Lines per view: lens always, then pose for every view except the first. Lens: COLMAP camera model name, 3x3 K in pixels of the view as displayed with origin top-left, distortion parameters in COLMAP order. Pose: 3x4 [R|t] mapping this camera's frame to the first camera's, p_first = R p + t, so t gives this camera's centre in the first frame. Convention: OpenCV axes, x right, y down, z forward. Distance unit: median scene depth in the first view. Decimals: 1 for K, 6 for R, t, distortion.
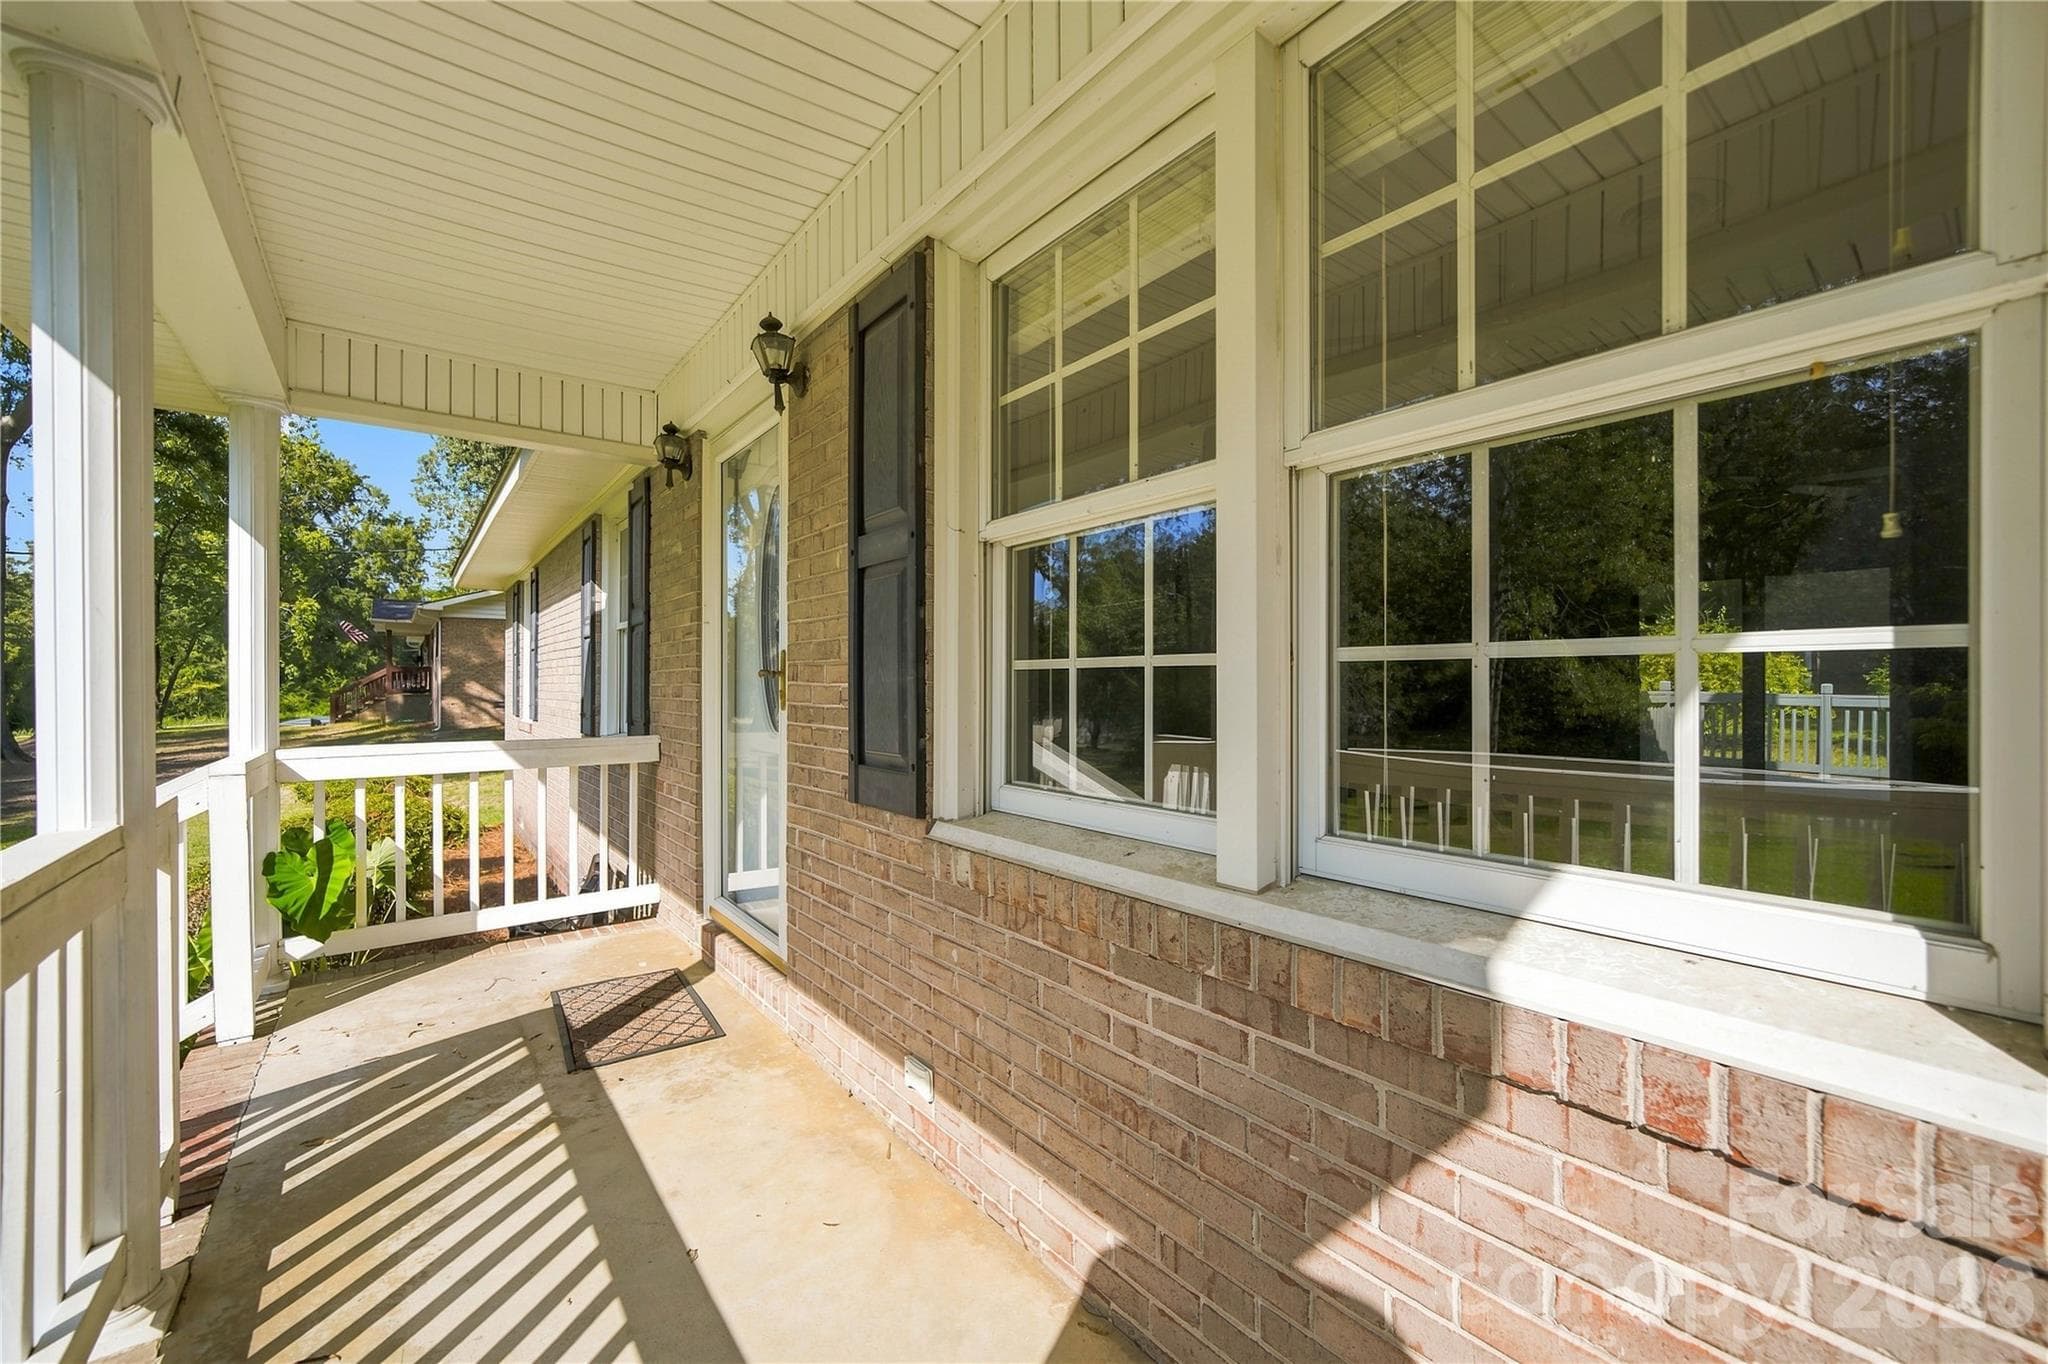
lens RADIAL K [[844.9, 0, 1015.4], [0, 844.9, 684.2], [0, 0, 1]] dist [0.002564, 0.002206]
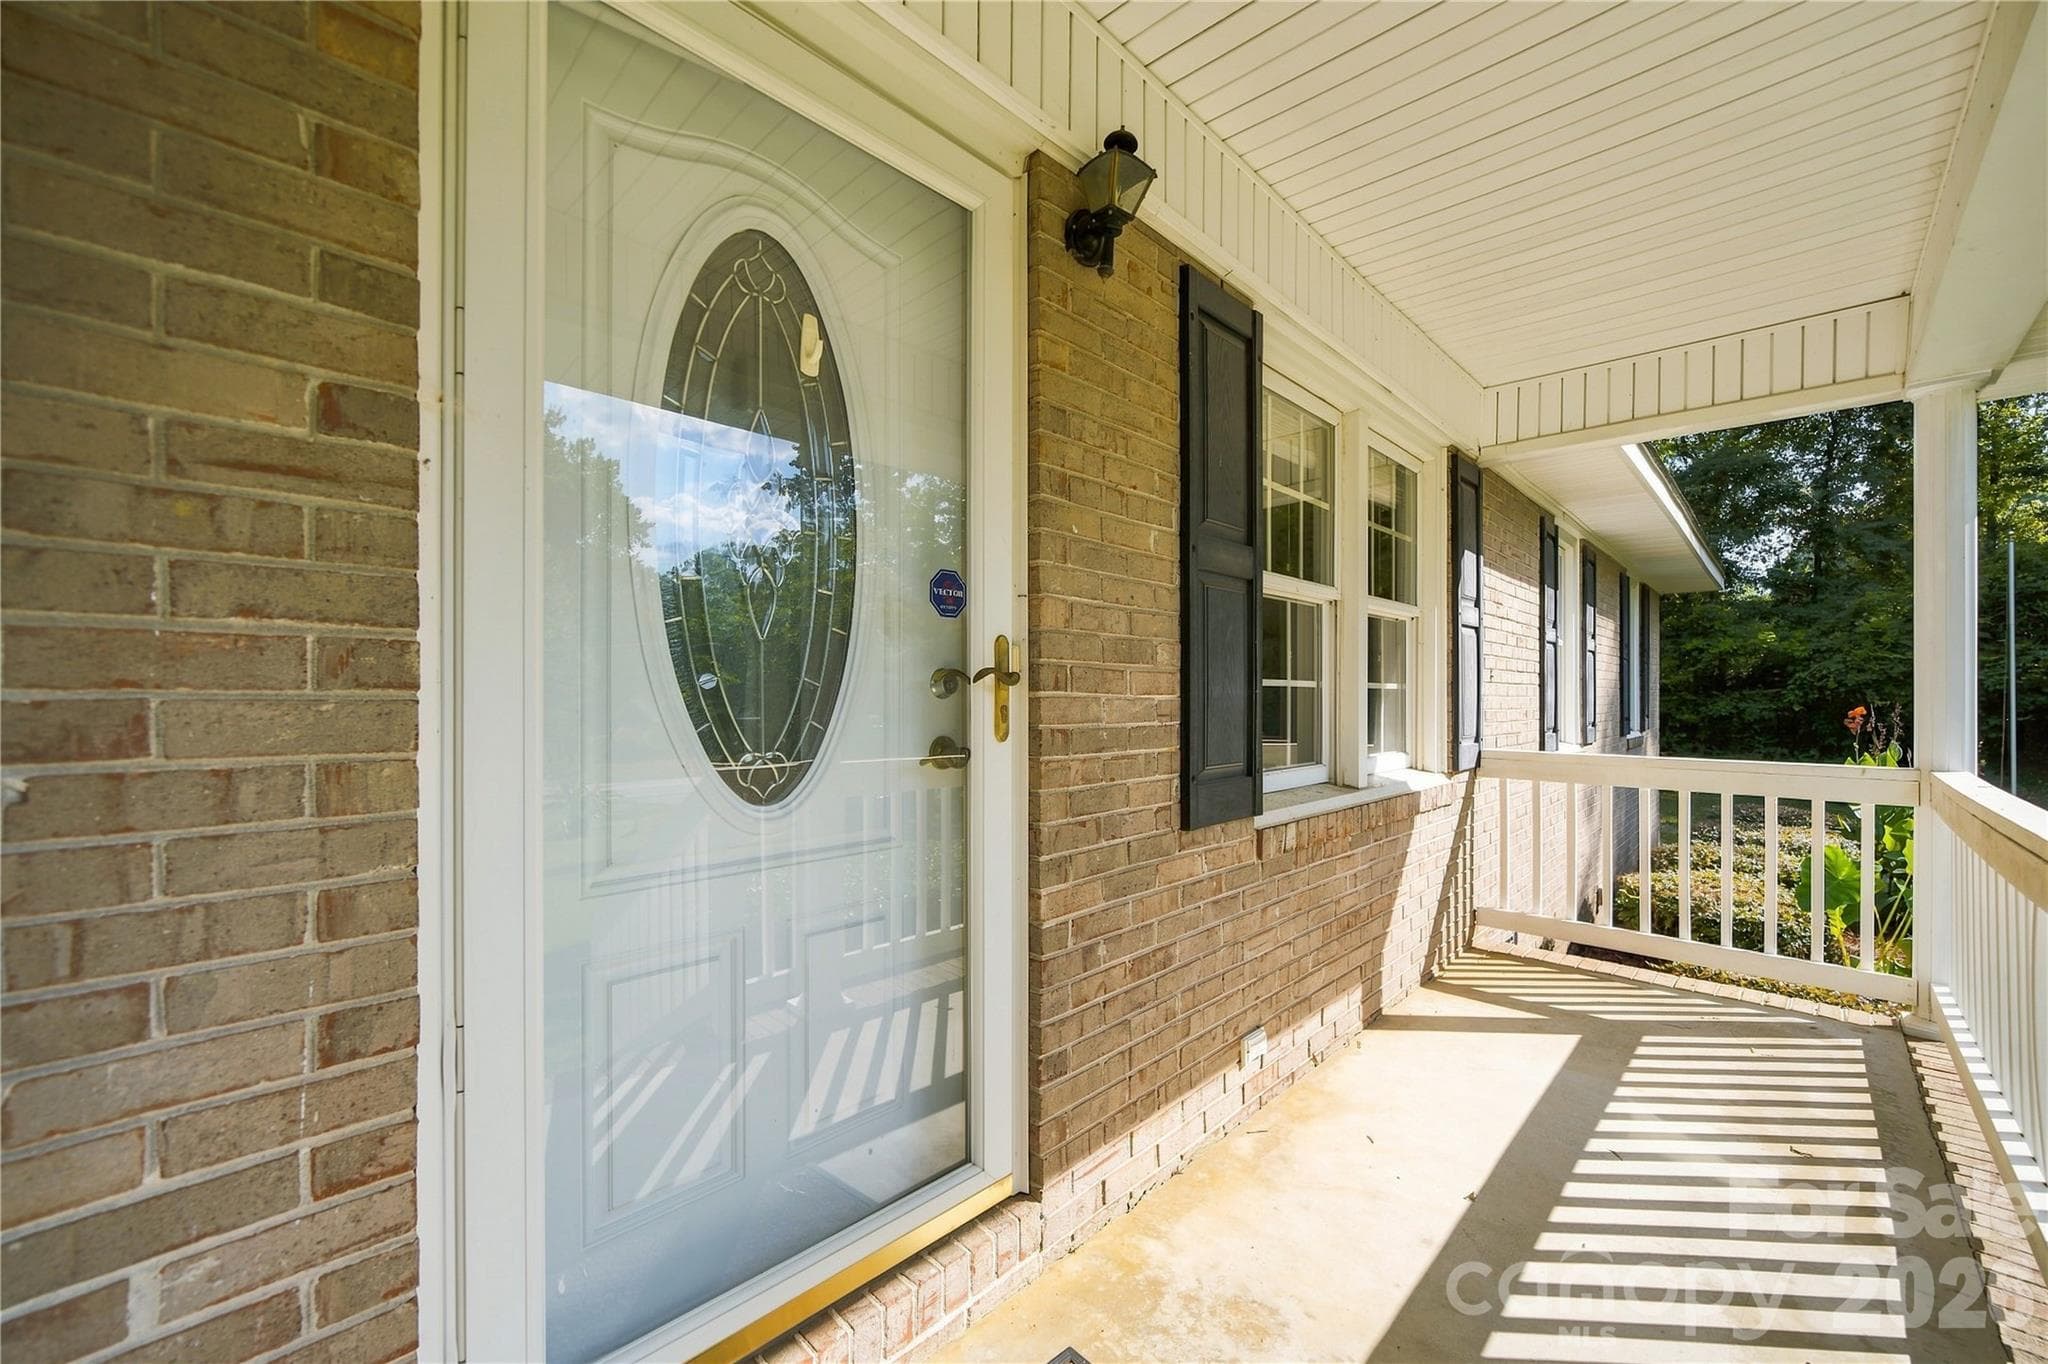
lens RADIAL K [[844.9, 0, 1015.3], [0, 844.9, 694.1], [0, 0, 1]] dist [0.002564, 0.002206]
pose [[-0.201688, 0.003879, 0.979442, -1.062609], [-0.002579, 0.999987, -0.004491, 0.002906], [-0.979446, -0.003431, -0.201675, 1.416211]]
